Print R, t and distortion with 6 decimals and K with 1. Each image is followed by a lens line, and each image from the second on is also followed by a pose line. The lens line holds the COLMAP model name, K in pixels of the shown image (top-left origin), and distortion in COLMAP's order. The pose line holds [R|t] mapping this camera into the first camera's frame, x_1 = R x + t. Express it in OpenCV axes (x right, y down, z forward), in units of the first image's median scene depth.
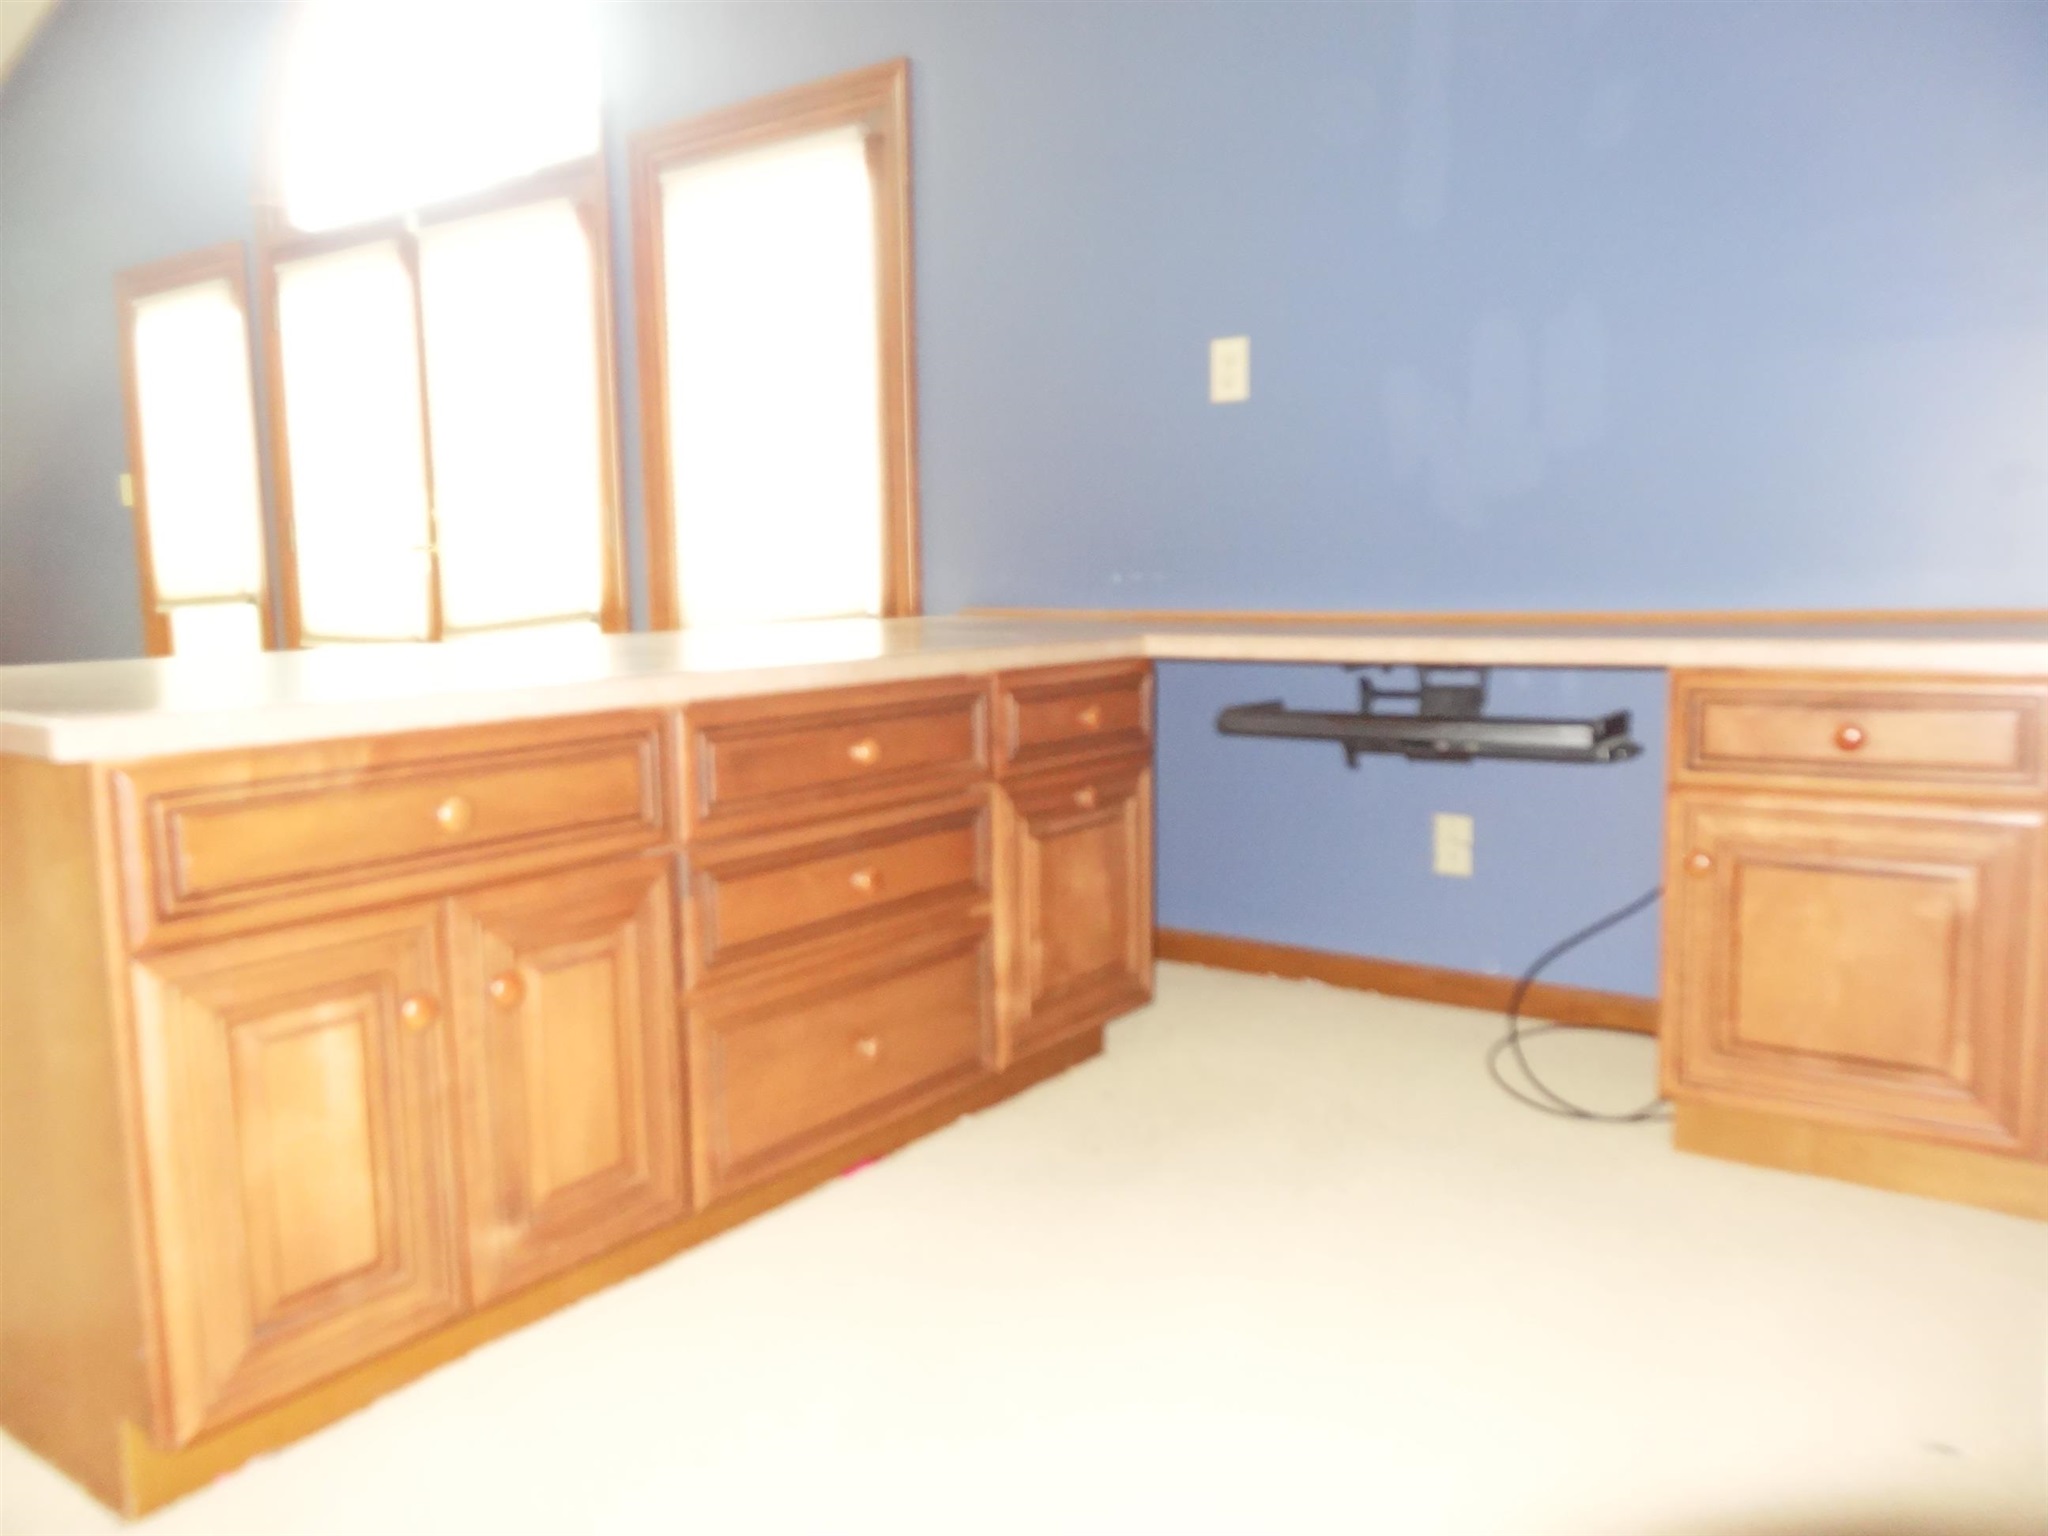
lens RADIAL K [[1503.3, 0, 1030.2], [0, 1503.3, 768.5], [0, 0, 1]] dist [-0.008410, -0.009620]
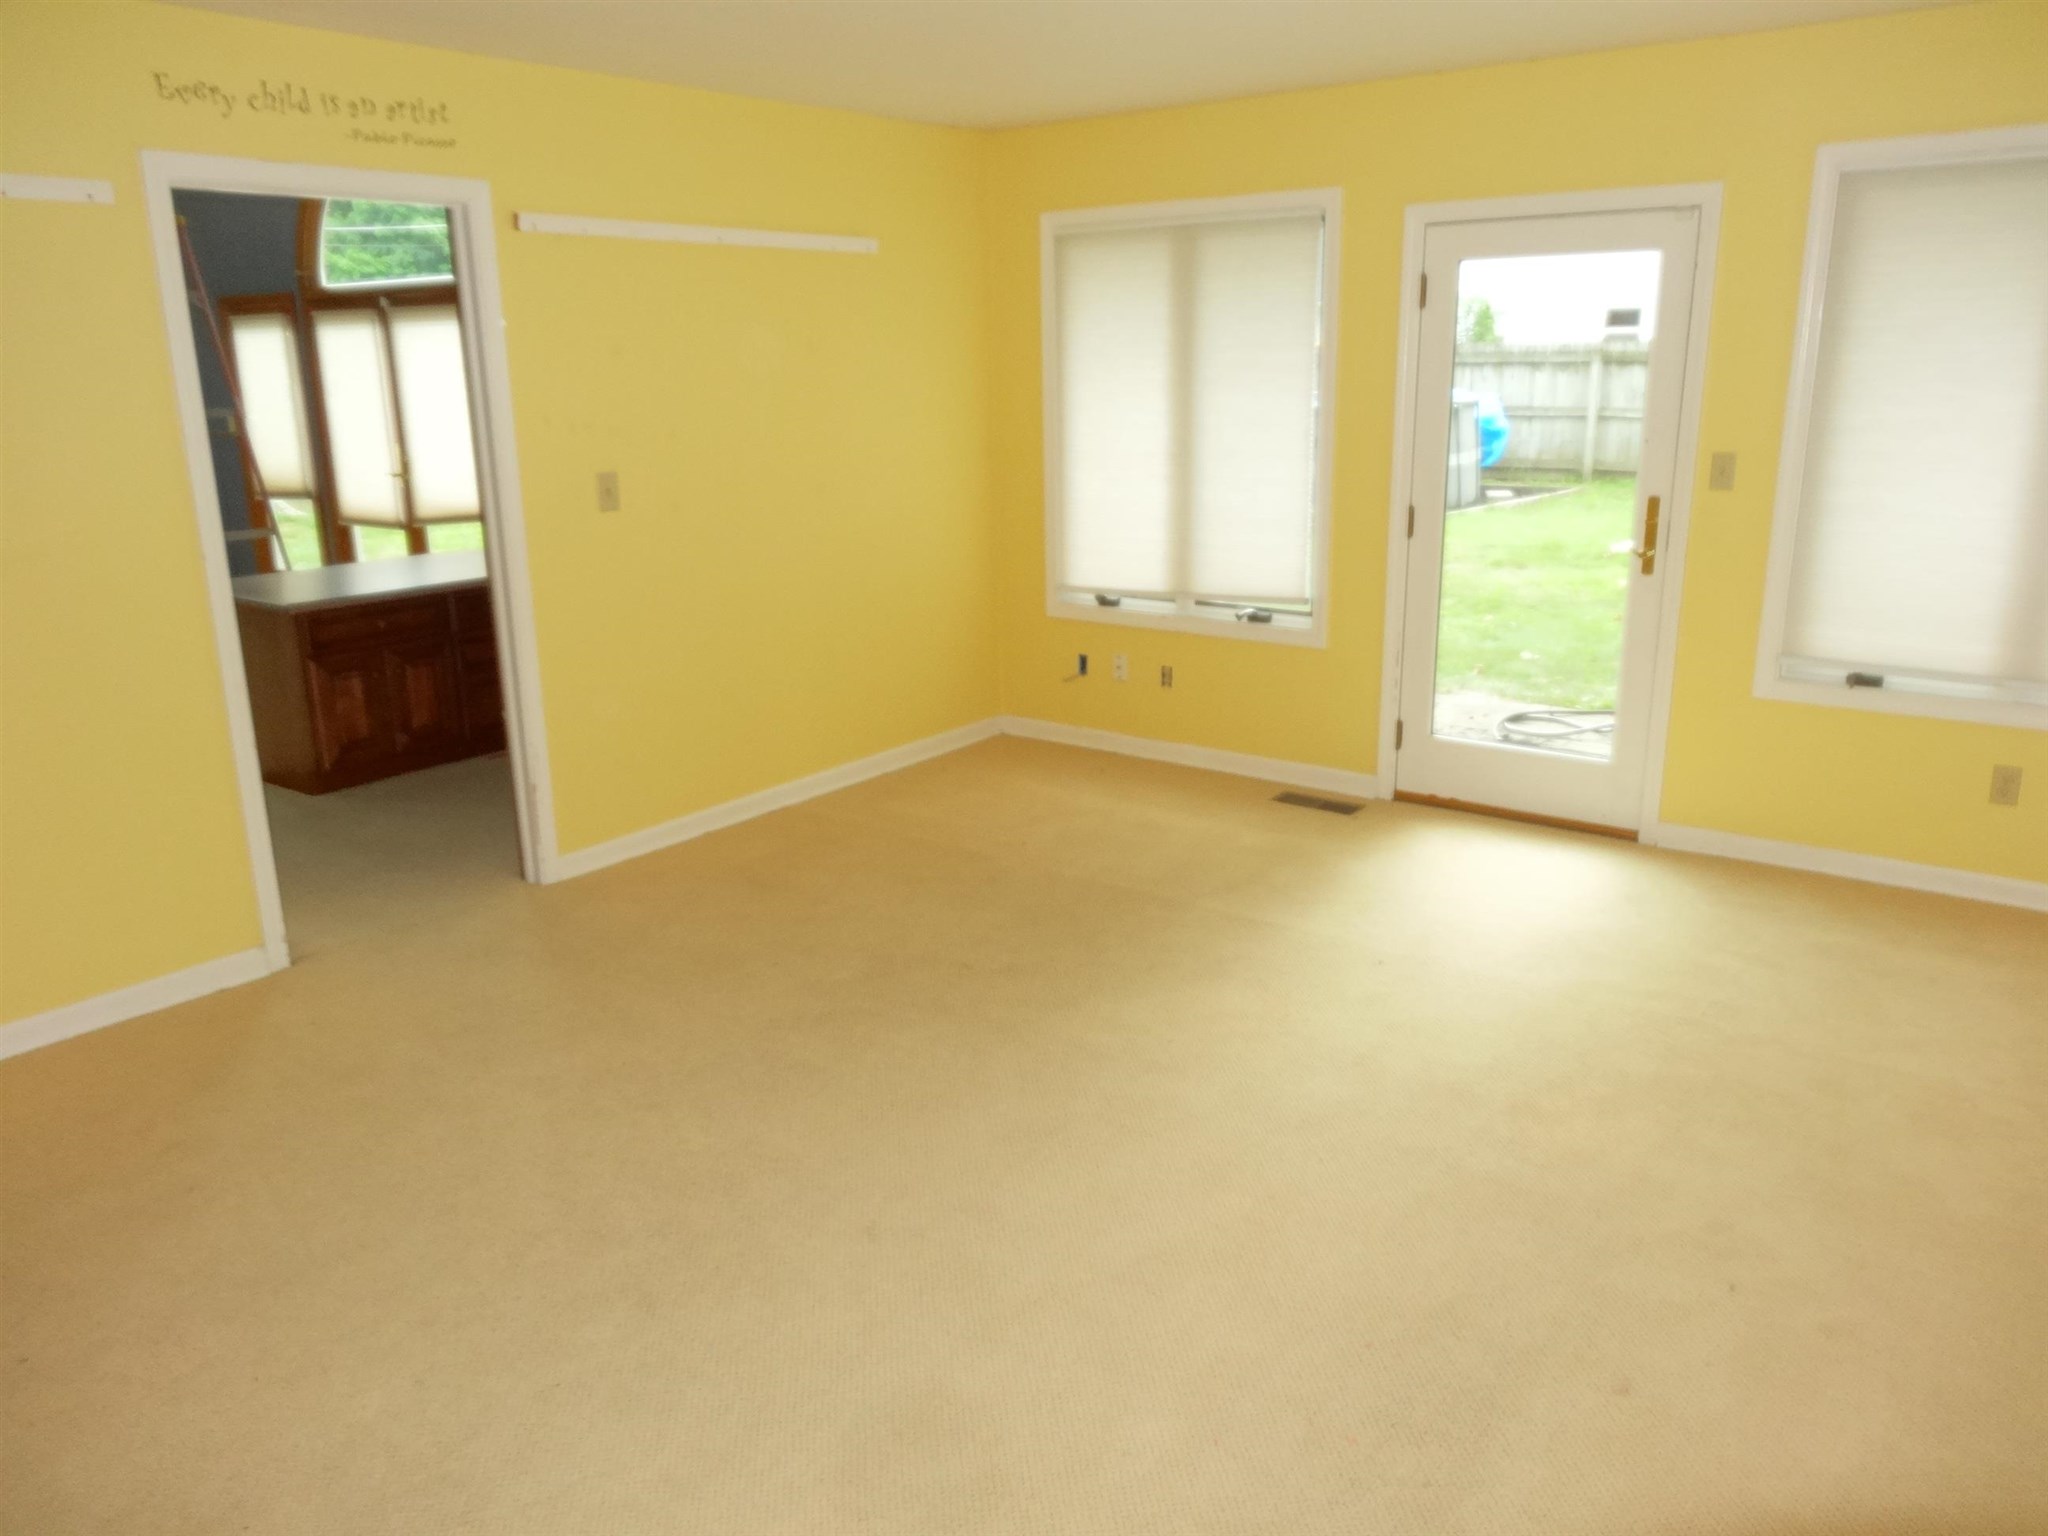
lens RADIAL K [[1503.3, 0, 1017.5], [0, 1503.3, 766.9], [0, 0, 1]] dist [-0.008410, -0.009620]
pose [[0.999461, 0.009494, -0.031419, 1.345944], [-0.005378, 0.991682, 0.128601, -0.109048], [0.032379, -0.128363, 0.991199, -2.771024]]
